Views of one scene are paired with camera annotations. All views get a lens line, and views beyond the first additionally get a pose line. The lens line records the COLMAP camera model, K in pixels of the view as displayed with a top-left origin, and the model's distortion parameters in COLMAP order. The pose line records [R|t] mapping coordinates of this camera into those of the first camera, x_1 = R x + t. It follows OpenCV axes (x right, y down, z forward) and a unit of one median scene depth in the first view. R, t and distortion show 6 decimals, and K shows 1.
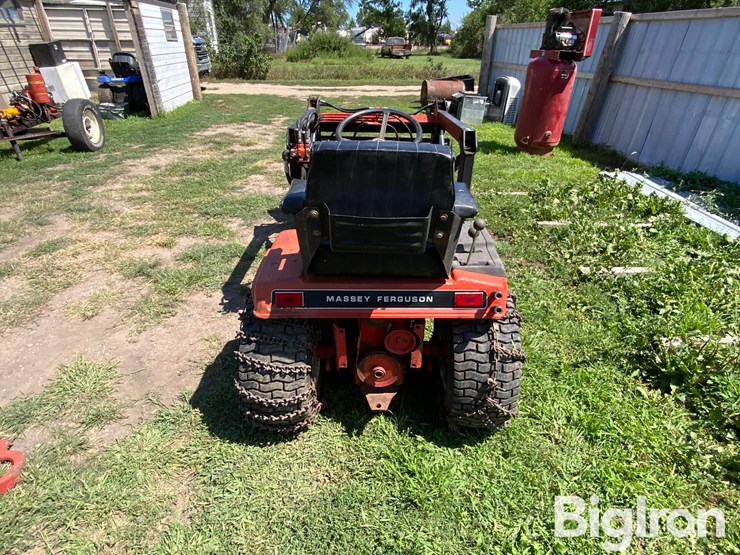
lens RADIAL K [[437.3, 0, 370.3], [0, 437.3, 275.5], [0, 0, 1]] dist [0.002789, -0.003902]
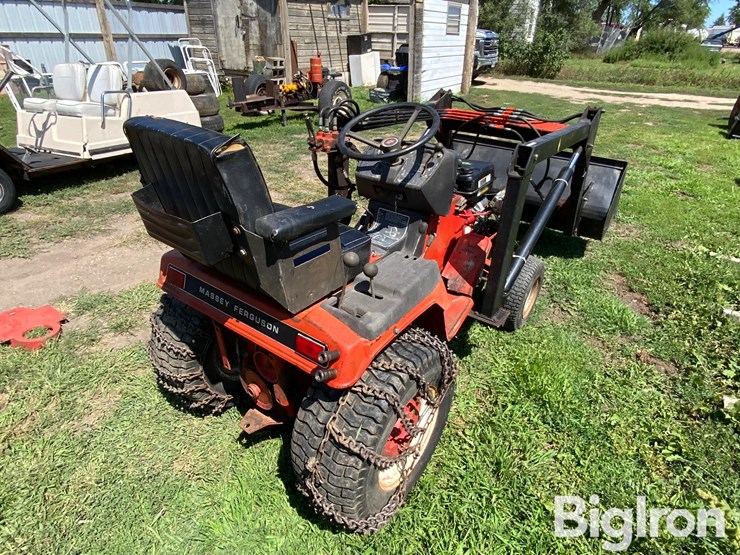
lens RADIAL K [[437.3, 0, 371.6], [0, 437.3, 275.8], [0, 0, 1]] dist [0.002789, -0.003902]
pose [[0.800443, 0.299870, -0.519008, 0.161803], [-0.297681, 0.950411, 0.090024, -0.040411], [0.520266, 0.082440, 0.850016, 0.094547]]
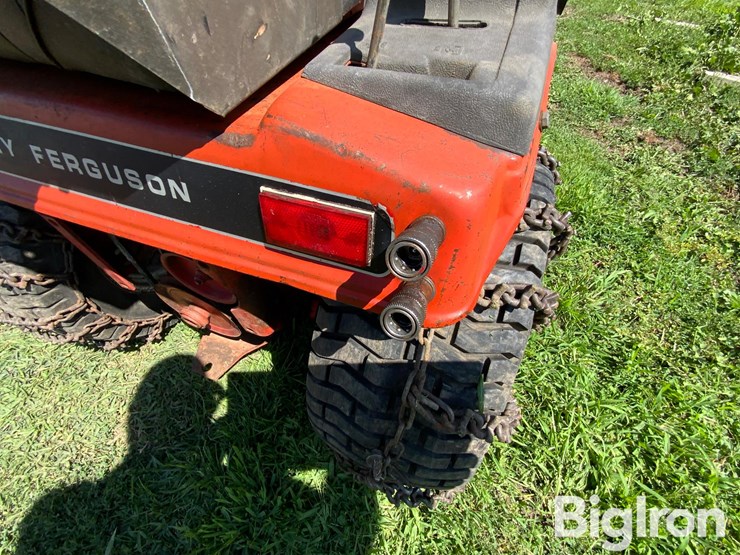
lens RADIAL K [[338.9, 0, 372.2], [0, 338.9, 276.6], [0, 0, 1]] dist [-0.005051, -0.003144]
pose [[0.940159, 0.263533, -0.215990, 0.072068], [-0.149620, 0.888803, 0.433178, -0.000999], [0.306129, -0.374940, 0.875046, 0.202831]]
